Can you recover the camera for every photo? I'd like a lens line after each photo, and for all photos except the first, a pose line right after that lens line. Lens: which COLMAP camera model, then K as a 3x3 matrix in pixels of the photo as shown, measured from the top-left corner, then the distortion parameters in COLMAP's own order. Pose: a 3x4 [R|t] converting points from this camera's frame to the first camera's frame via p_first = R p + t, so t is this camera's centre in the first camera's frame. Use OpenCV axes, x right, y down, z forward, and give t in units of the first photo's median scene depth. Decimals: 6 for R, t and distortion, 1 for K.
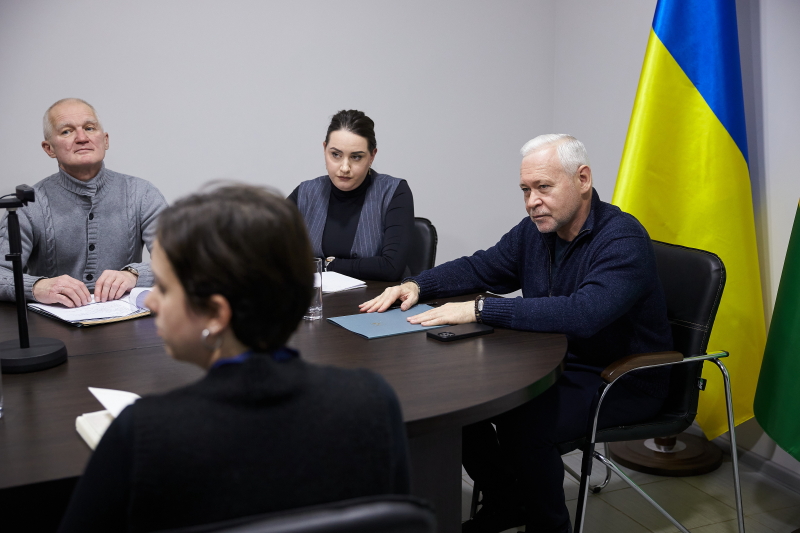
lens RADIAL K [[1070.1, 0, 400.0], [0, 1070.1, 266.5], [0, 0, 1]] dist [-0.021510, -0.011903]
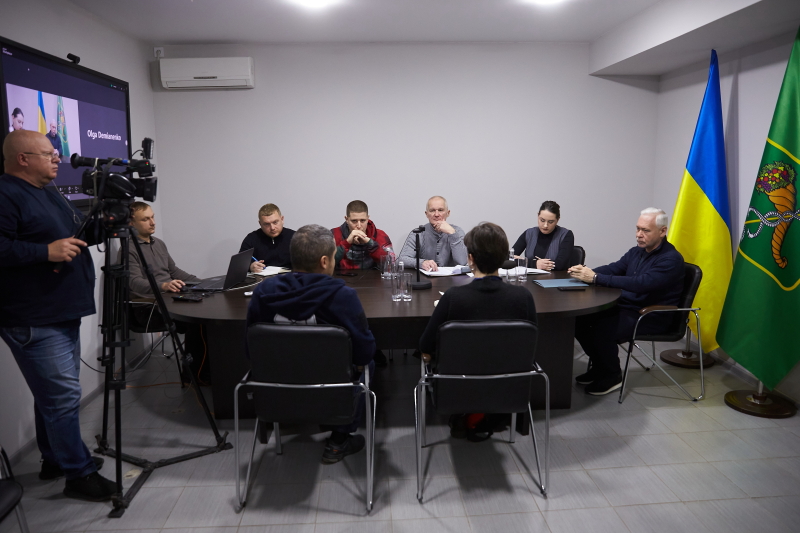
lens RADIAL K [[559.0, 0, 400.0], [0, 559.0, 266.5], [0, 0, 1]] dist [0.001417, -0.000143]
pose [[0.928394, 0.058317, -0.366993, 0.122441], [-0.064488, 0.997908, -0.004565, 0.033422], [0.365959, 0.027905, 0.930212, -0.337856]]
